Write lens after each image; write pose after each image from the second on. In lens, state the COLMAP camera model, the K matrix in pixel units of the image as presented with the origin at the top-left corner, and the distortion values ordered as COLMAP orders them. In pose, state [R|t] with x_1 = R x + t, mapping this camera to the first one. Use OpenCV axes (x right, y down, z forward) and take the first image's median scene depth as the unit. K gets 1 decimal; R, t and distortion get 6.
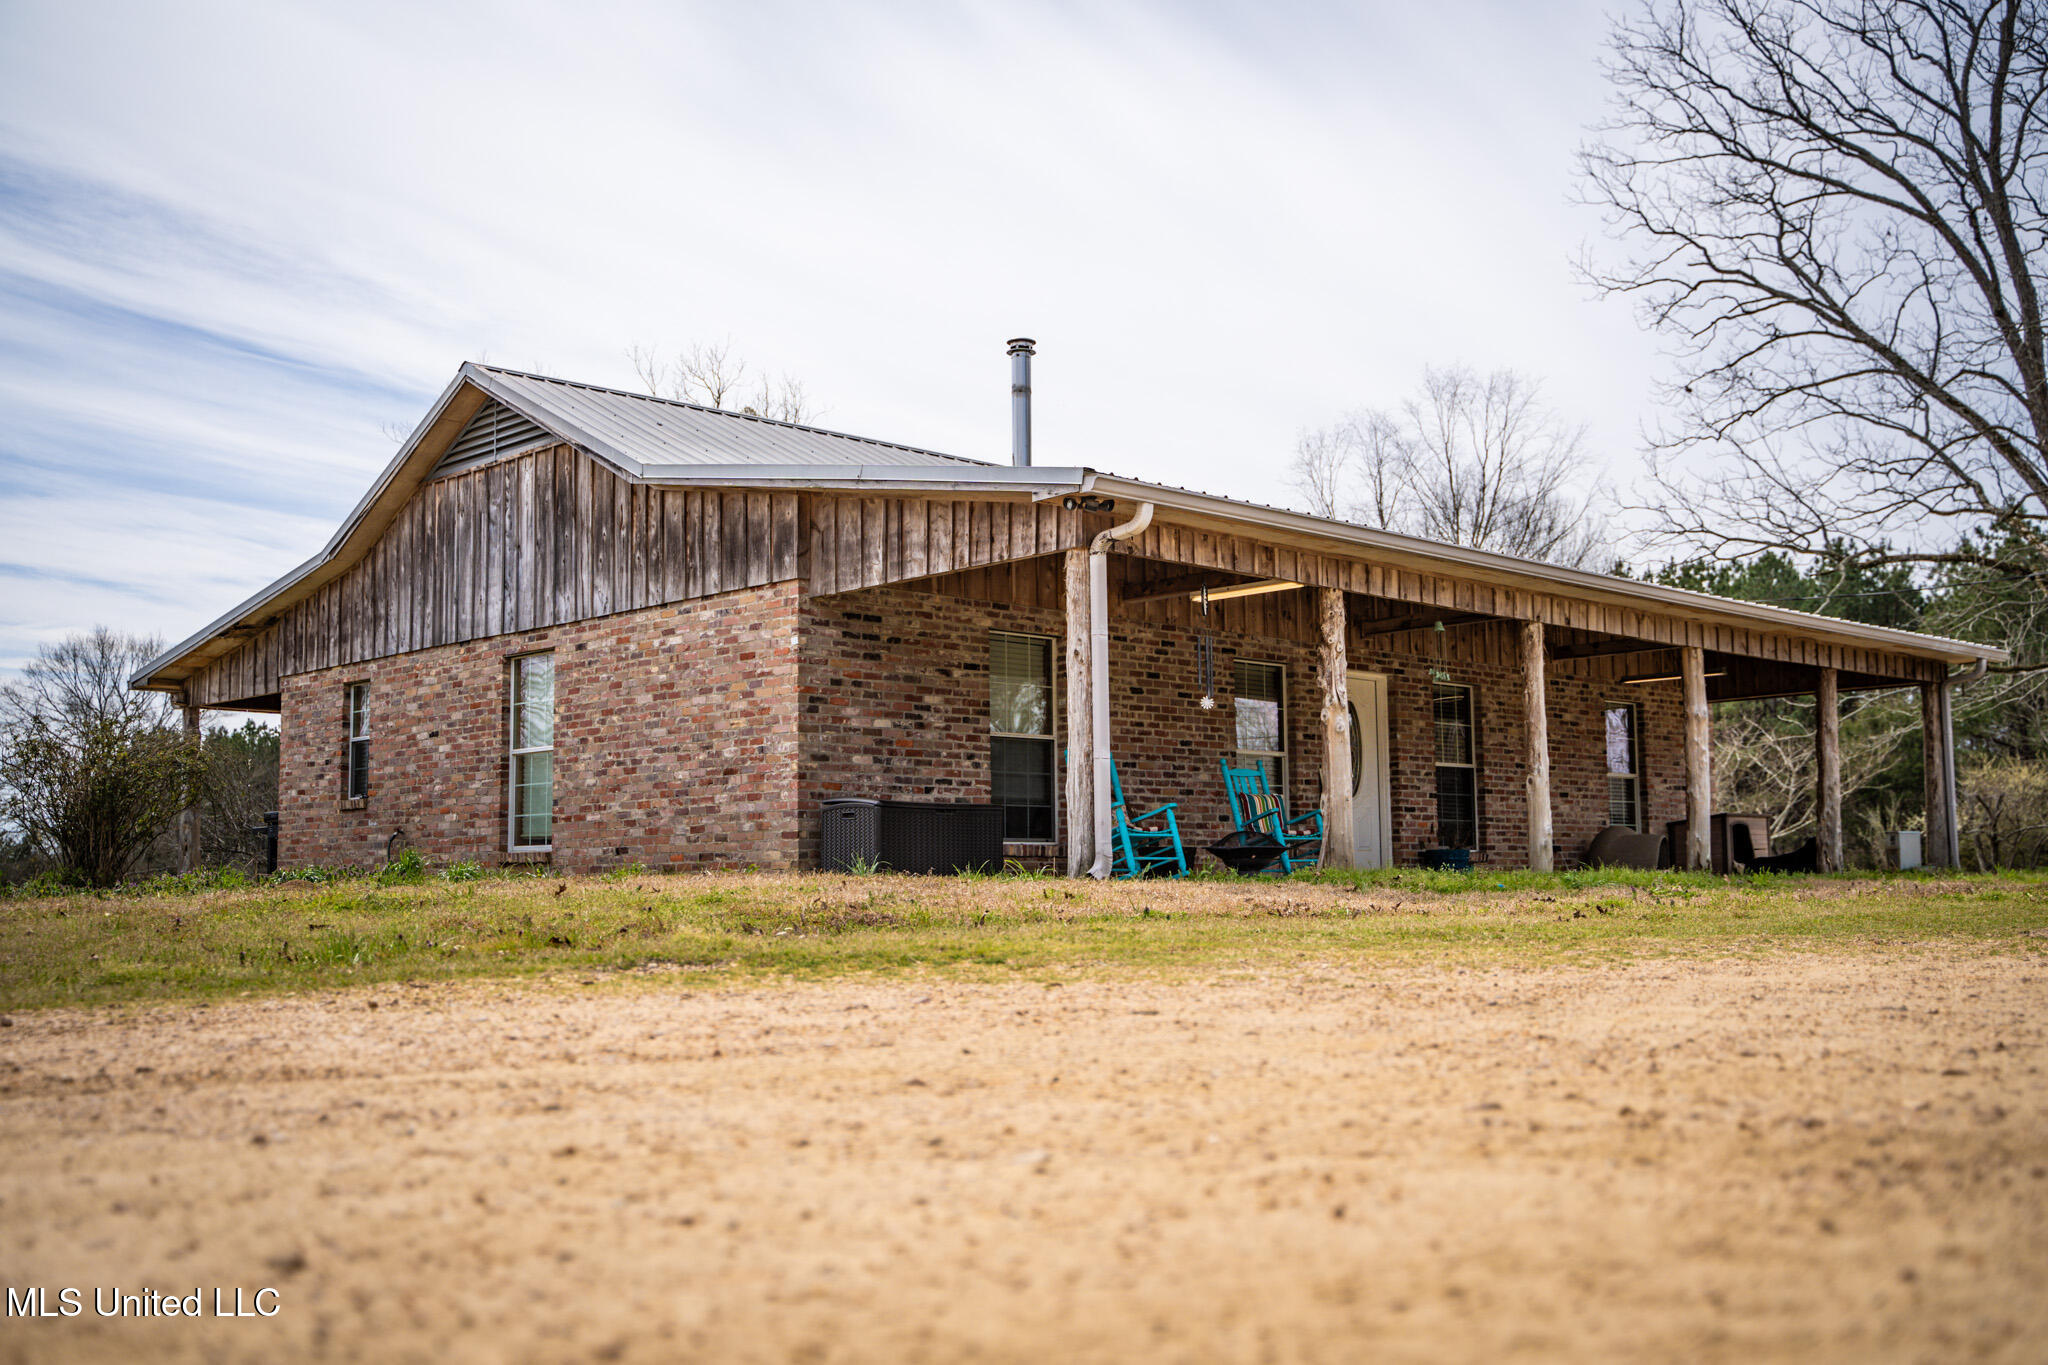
lens RADIAL K [[1804.7, 0, 1024.0], [0, 1804.7, 682.5], [0, 0, 1]] dist [0.002327, -0.002531]
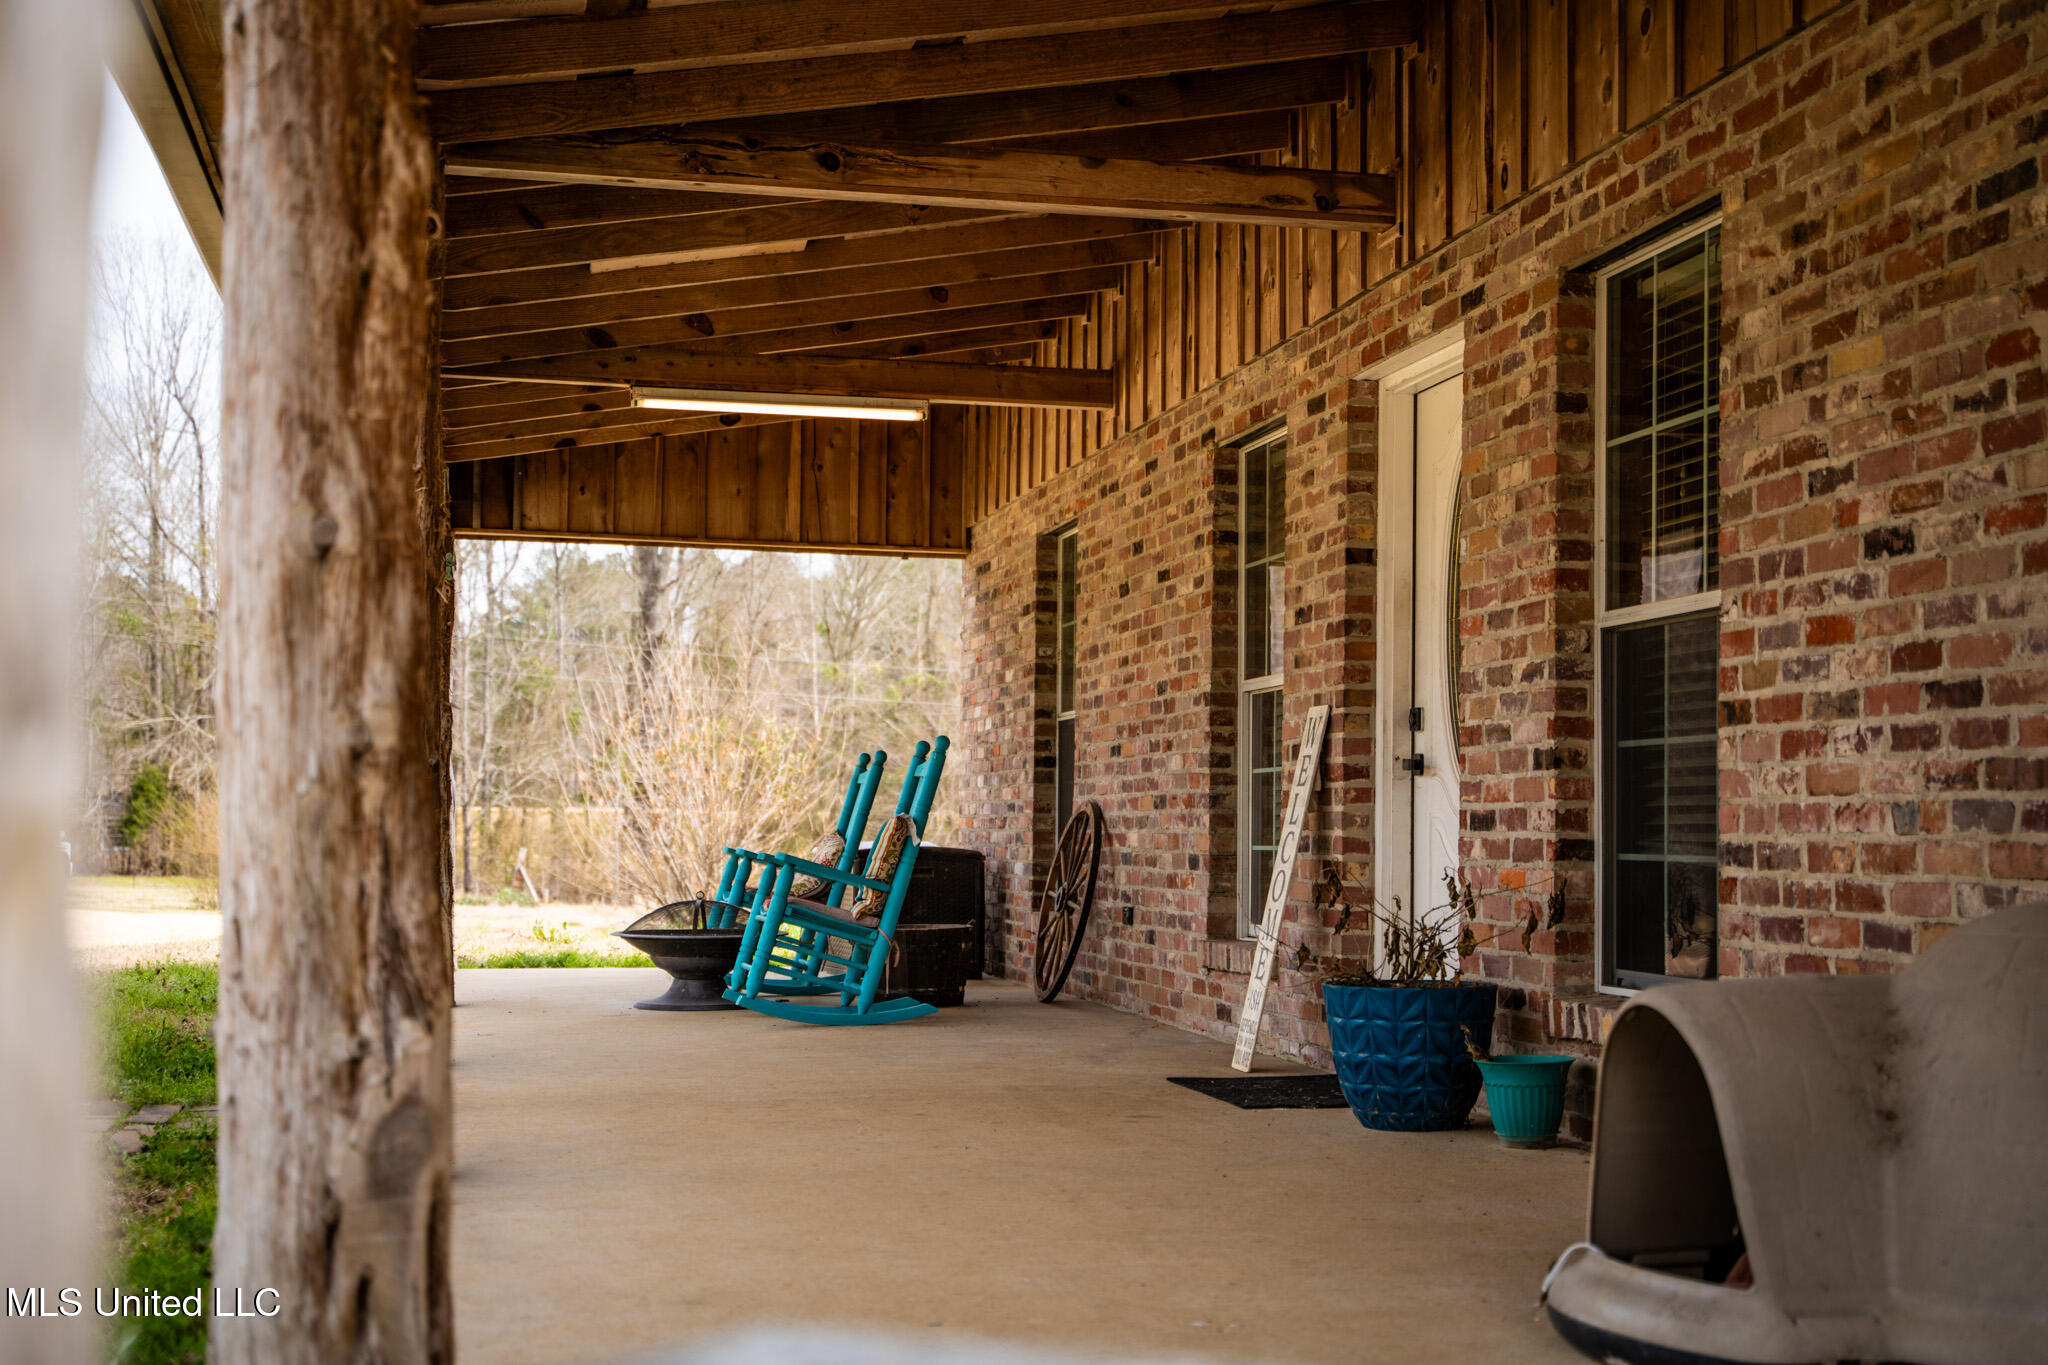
lens RADIAL K [[2803.5, 0, 1024.0], [0, 2803.5, 682.5], [0, 0, 1]] dist [0.017018, 0.032723]
pose [[-0.520999, -0.044222, -0.852411, 0.669380], [0.086221, 0.990822, -0.104102, 0.098307], [0.849191, -0.127733, -0.512405, 1.303268]]
